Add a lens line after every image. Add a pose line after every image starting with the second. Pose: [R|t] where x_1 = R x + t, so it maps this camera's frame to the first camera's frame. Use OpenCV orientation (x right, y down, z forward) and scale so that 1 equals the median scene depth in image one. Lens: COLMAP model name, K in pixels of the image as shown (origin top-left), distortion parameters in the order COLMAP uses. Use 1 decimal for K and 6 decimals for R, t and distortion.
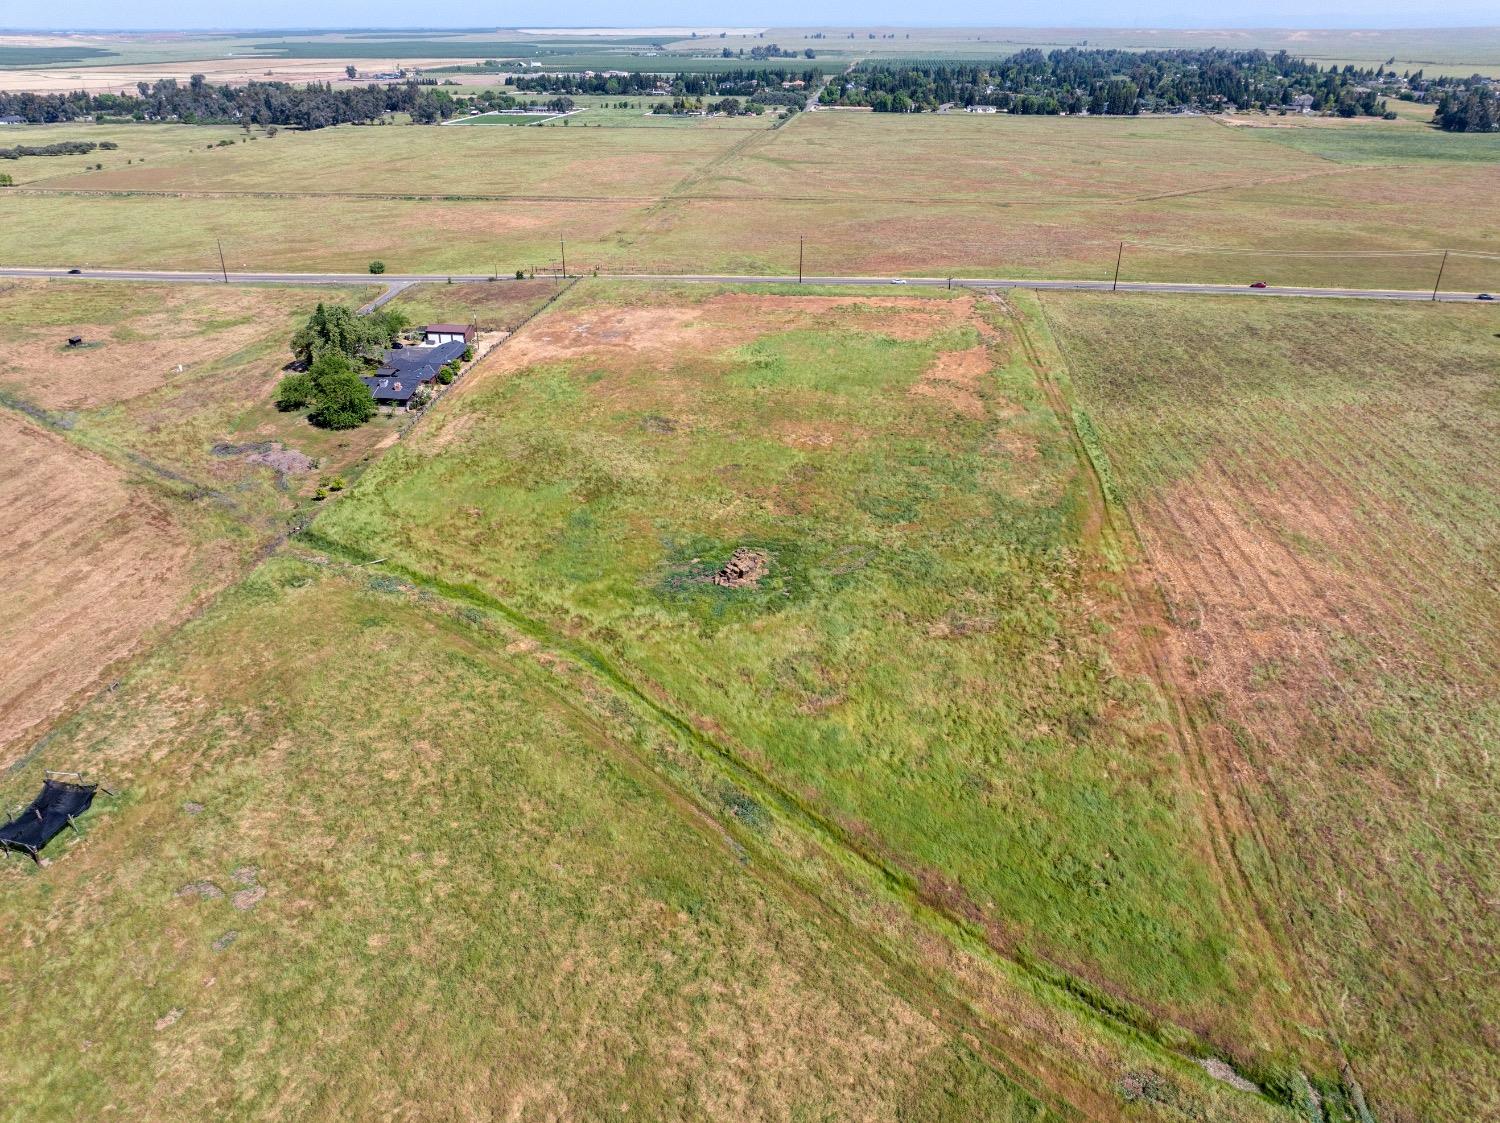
lens RADIAL K [[1057.4, 0, 758.5], [0, 1057.4, 559.9], [0, 0, 1]] dist [-0.053094, 0.030591]
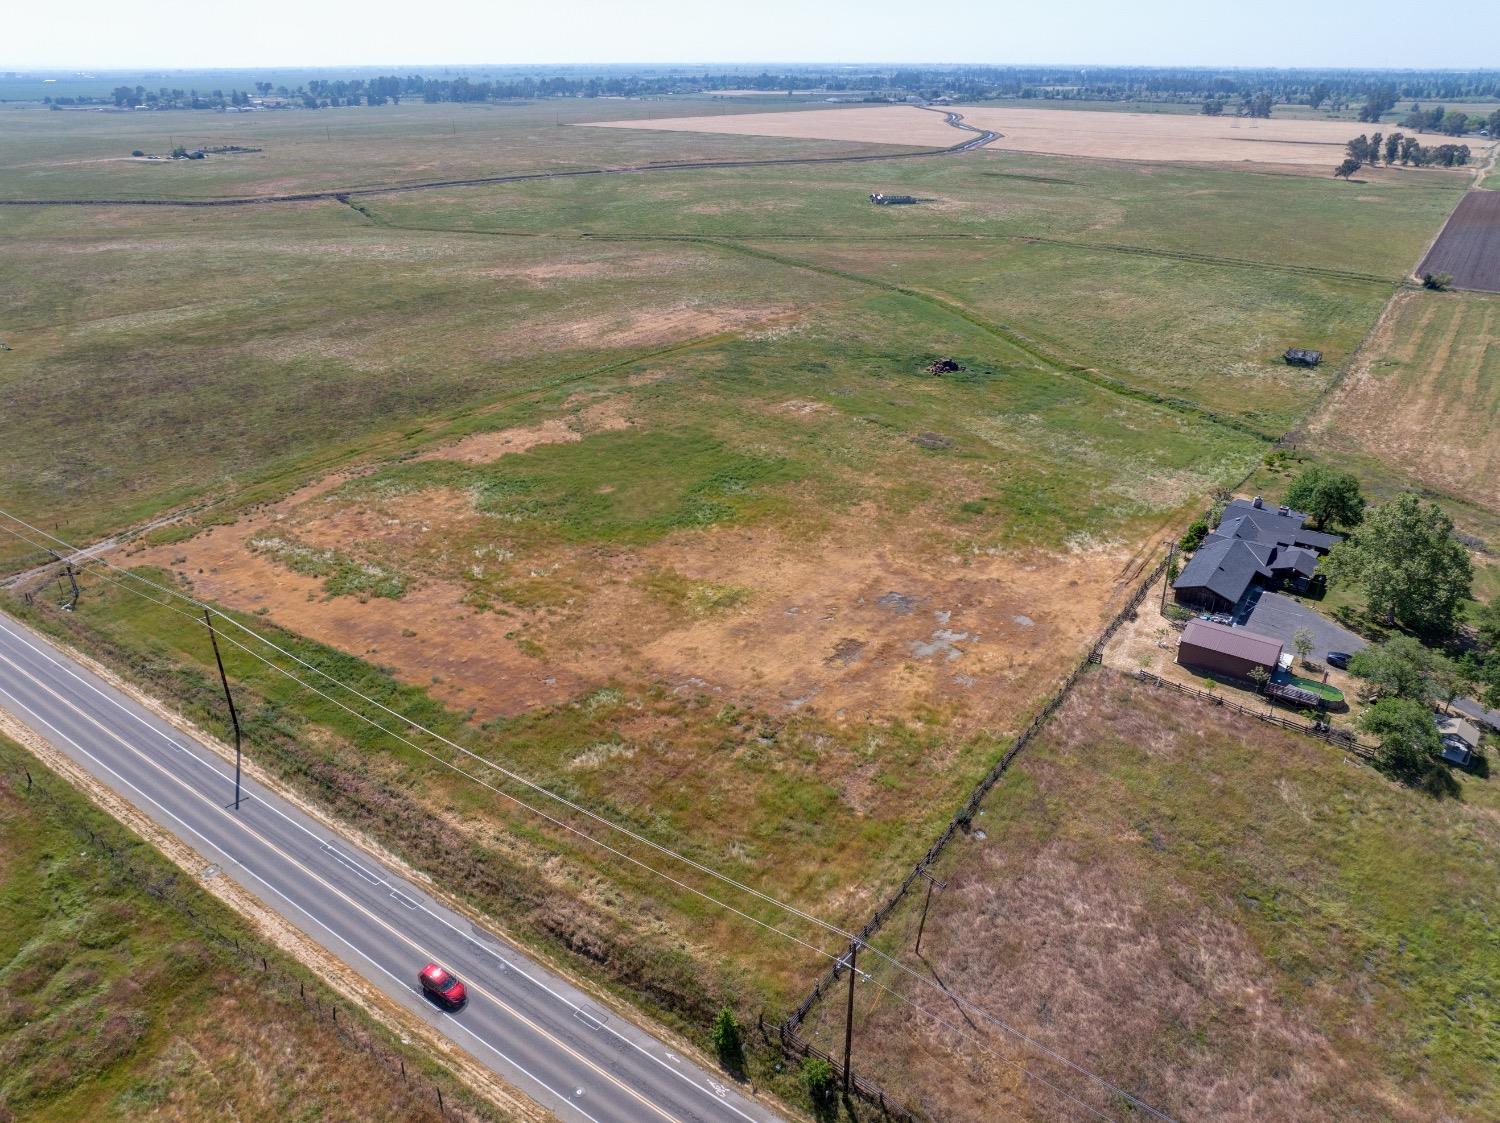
lens RADIAL K [[1057.4, 0, 758.5], [0, 1057.4, 559.9], [0, 0, 1]] dist [-0.053094, 0.030591]
pose [[-0.879548, -0.217248, 0.423319, -0.268323], [0.203463, 0.632513, 0.747349, -0.570387], [-0.430114, 0.743459, -0.512123, 1.176291]]
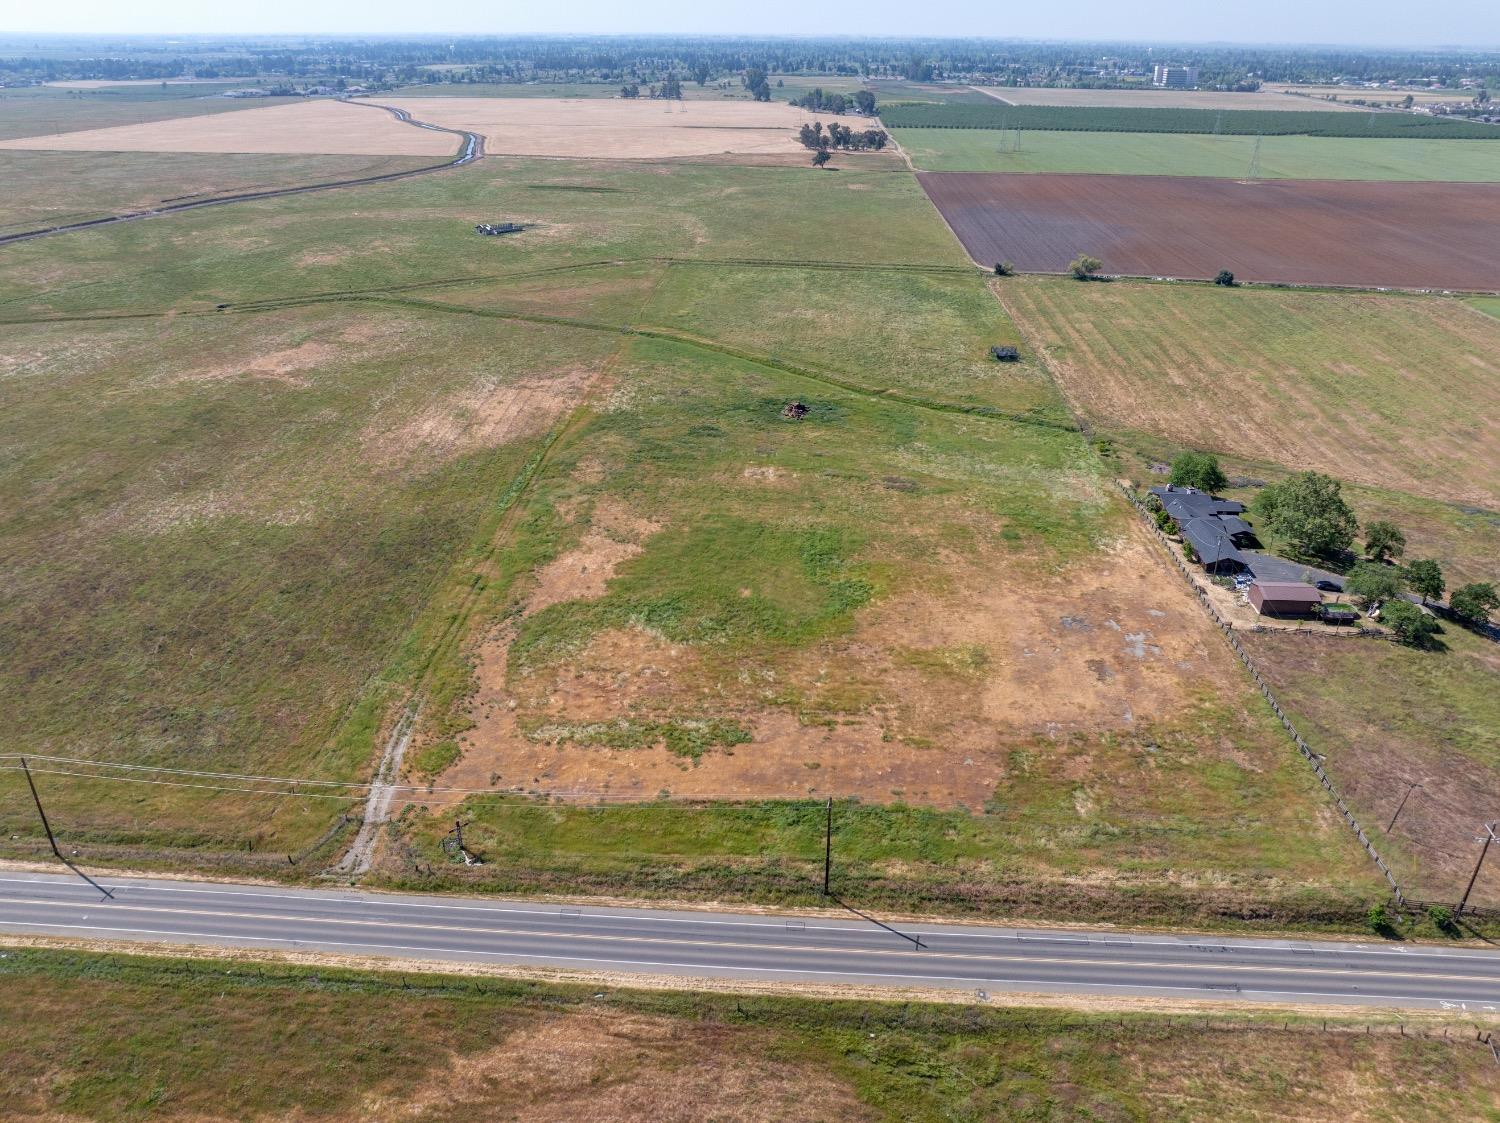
lens RADIAL K [[1057.4, 0, 758.5], [0, 1057.4, 559.9], [0, 0, 1]] dist [-0.053094, 0.030591]
pose [[-0.997400, 0.010853, -0.071241, 0.100607], [-0.050998, 0.592162, 0.804203, -0.708874], [0.050915, 0.805745, -0.590069, 1.250935]]
